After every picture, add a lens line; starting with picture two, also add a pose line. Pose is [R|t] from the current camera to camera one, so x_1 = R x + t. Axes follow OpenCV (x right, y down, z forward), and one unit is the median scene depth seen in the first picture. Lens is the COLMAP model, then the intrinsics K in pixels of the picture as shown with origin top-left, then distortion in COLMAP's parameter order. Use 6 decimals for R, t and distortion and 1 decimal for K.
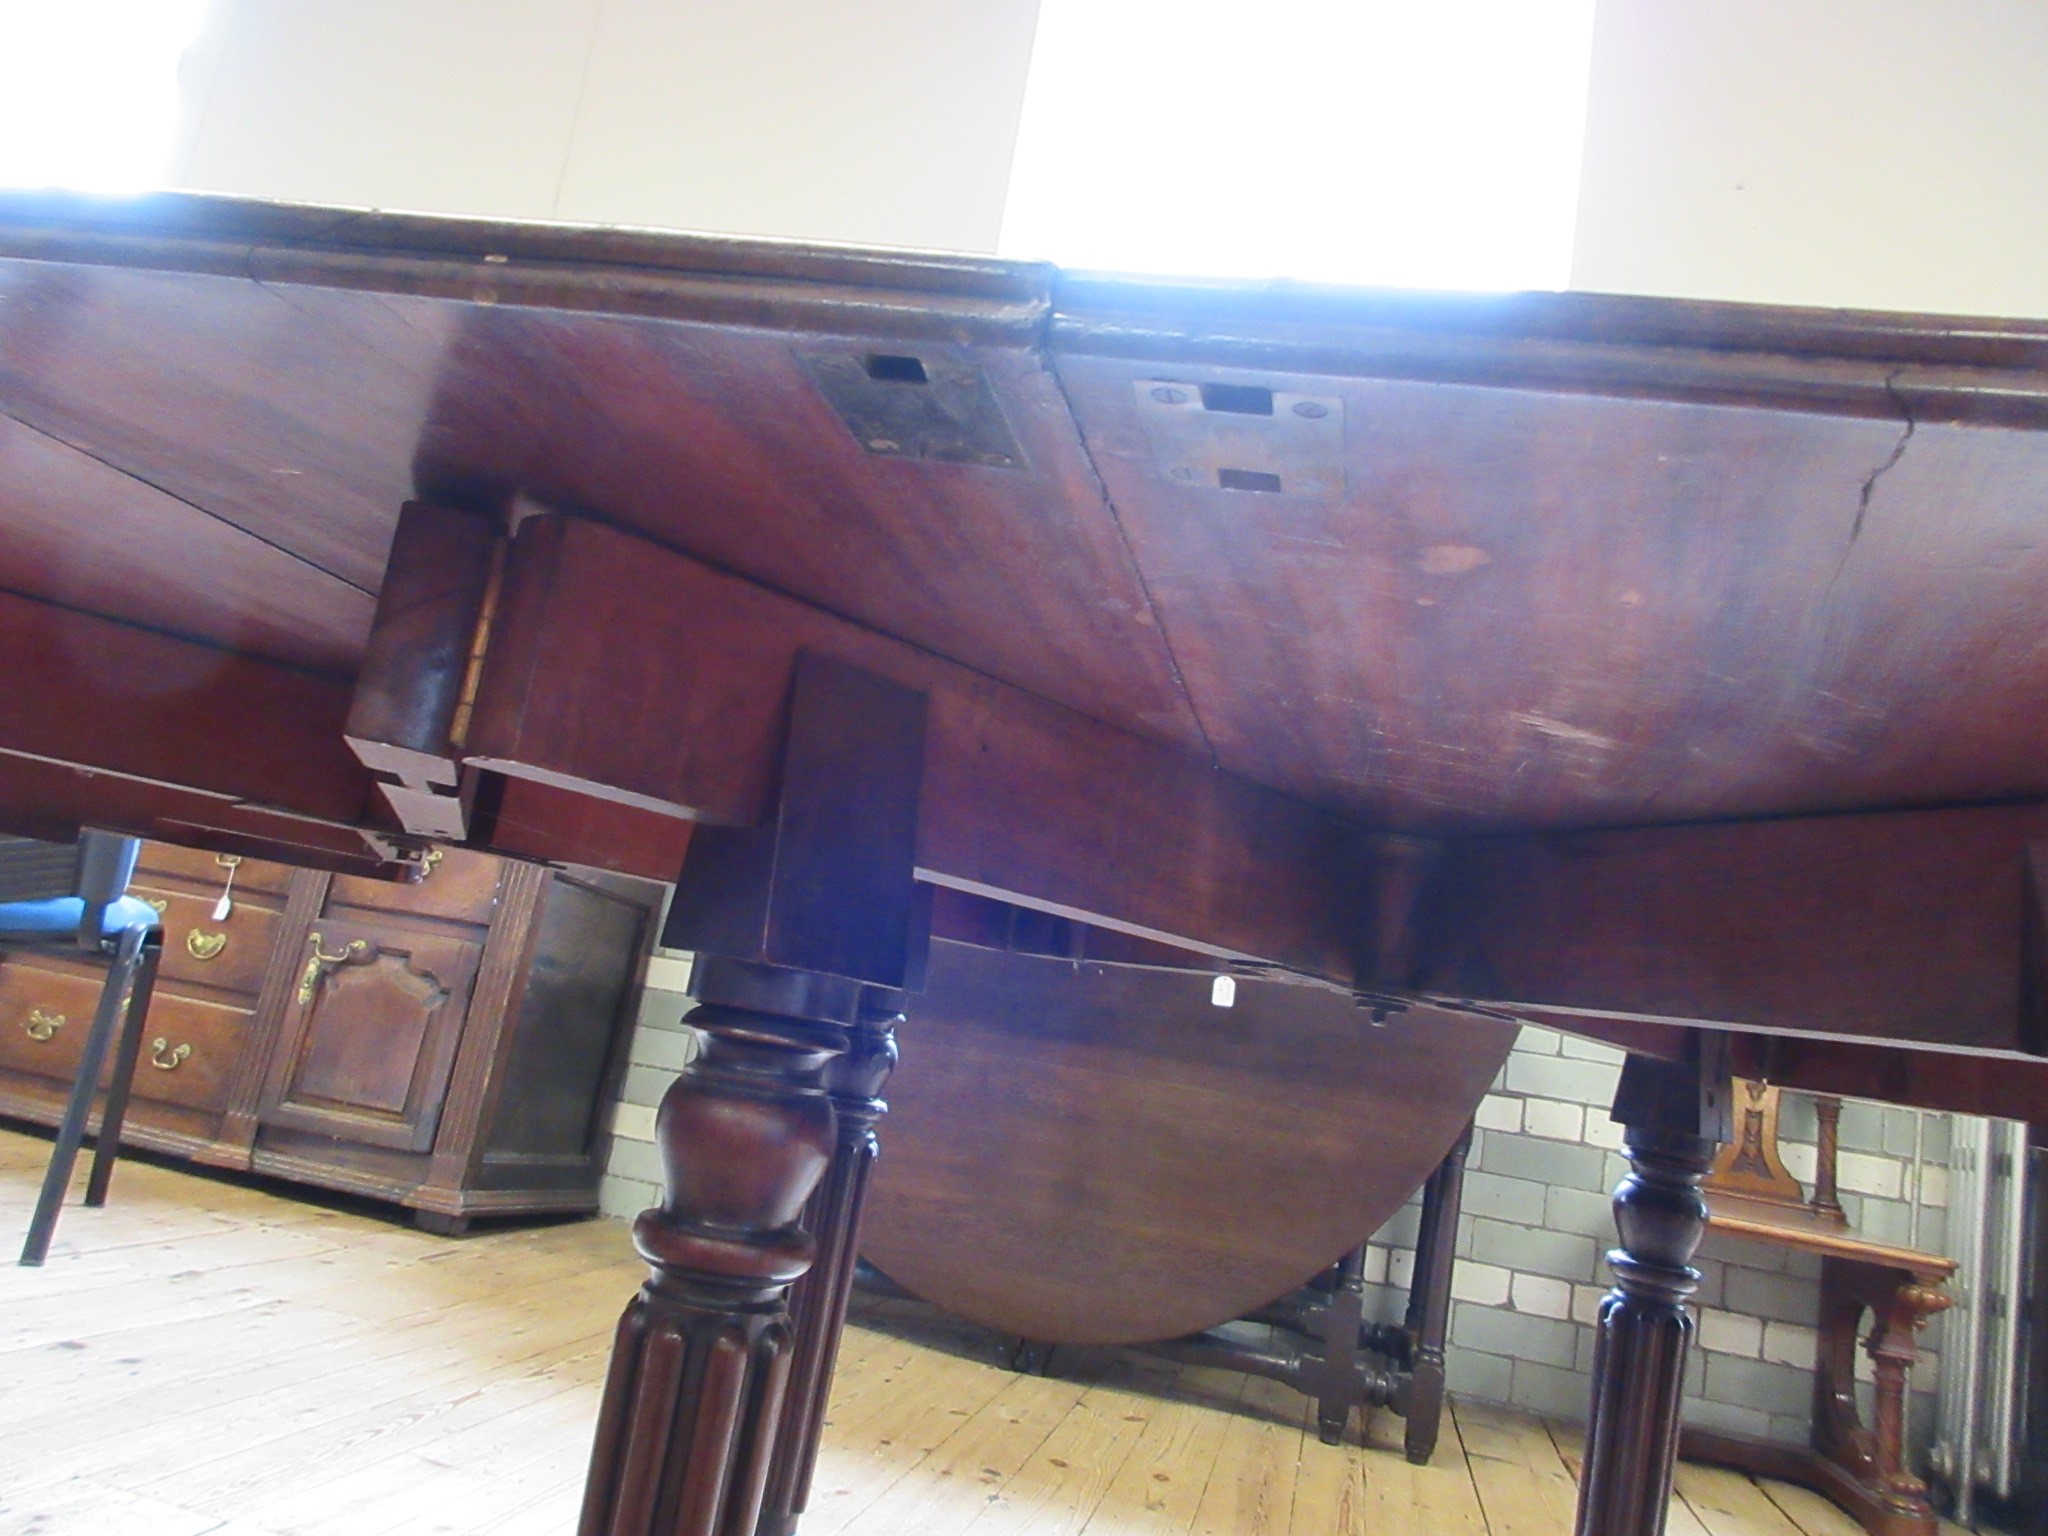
lens RADIAL K [[1505.4, 0, 1027.6], [0, 1505.4, 768.1], [0, 0, 1]] dist [-0.006649, 0.001296]
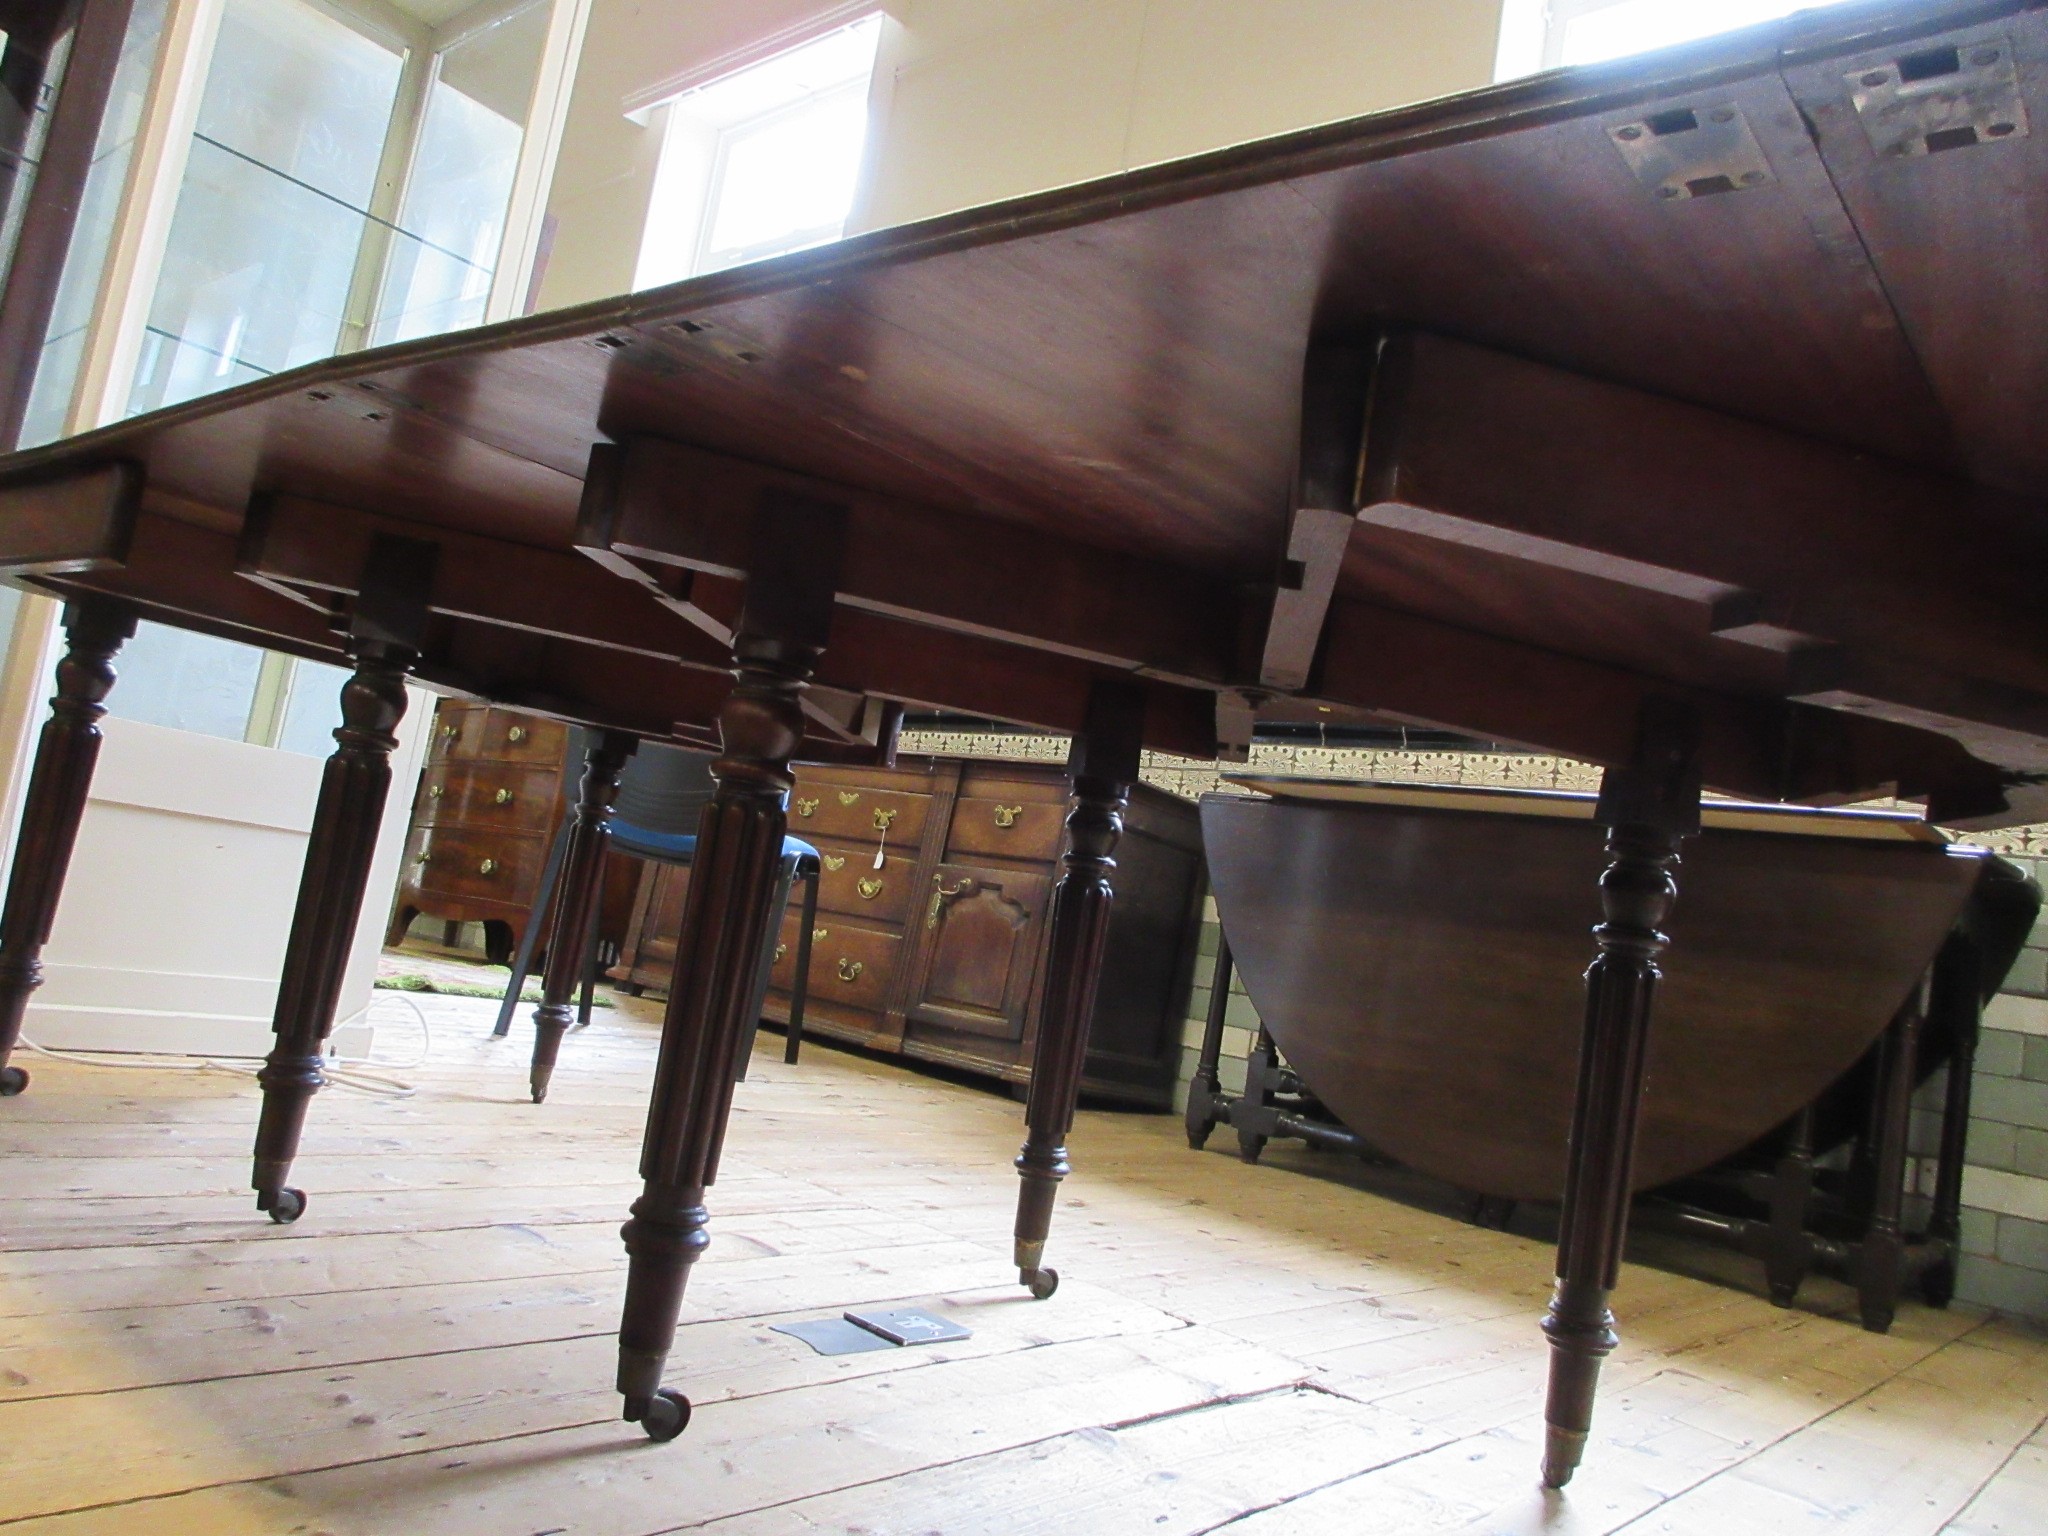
lens RADIAL K [[1505.4, 0, 1022.6], [0, 1505.4, 770.8], [0, 0, 1]] dist [-0.006649, 0.001296]
pose [[0.886548, -0.071667, -0.457052, 0.196232], [0.061827, 0.997420, -0.036472, 0.073915], [0.458487, 0.004076, 0.888692, -0.125441]]
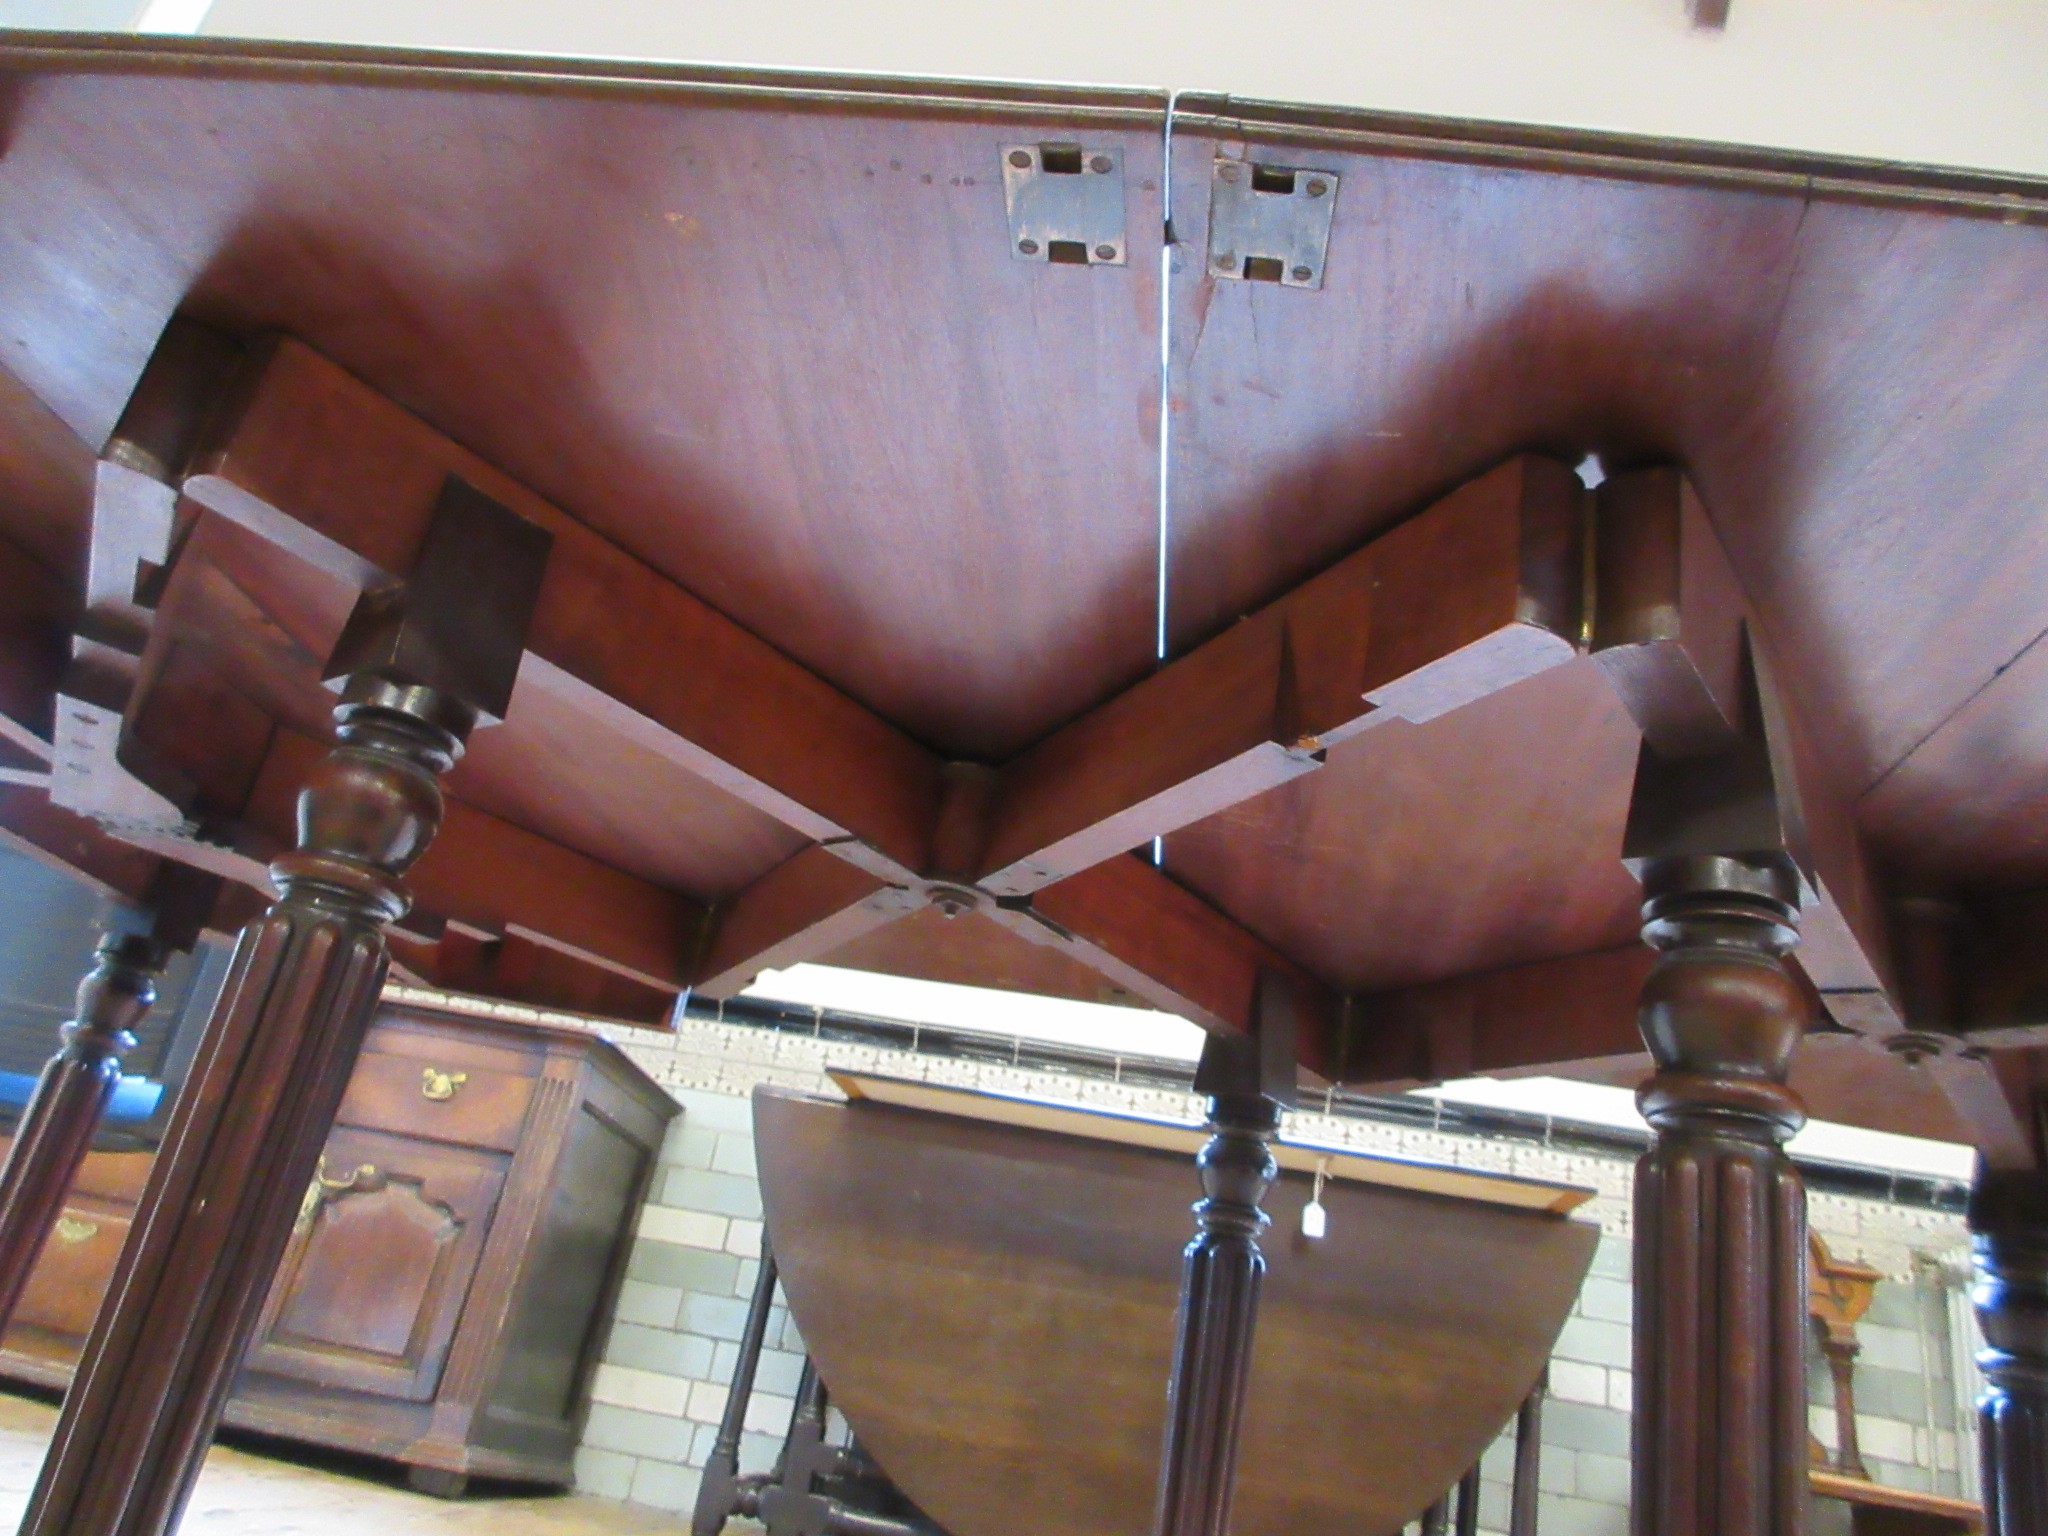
lens RADIAL K [[1505.4, 0, 1022.6], [0, 1505.4, 769.6], [0, 0, 1]] dist [-0.006649, 0.001296]
pose [[0.992246, 0.056460, 0.110729, -0.157730], [-0.032015, 0.976911, -0.211234, 0.058787], [-0.120098, 0.206051, 0.971143, -0.017125]]
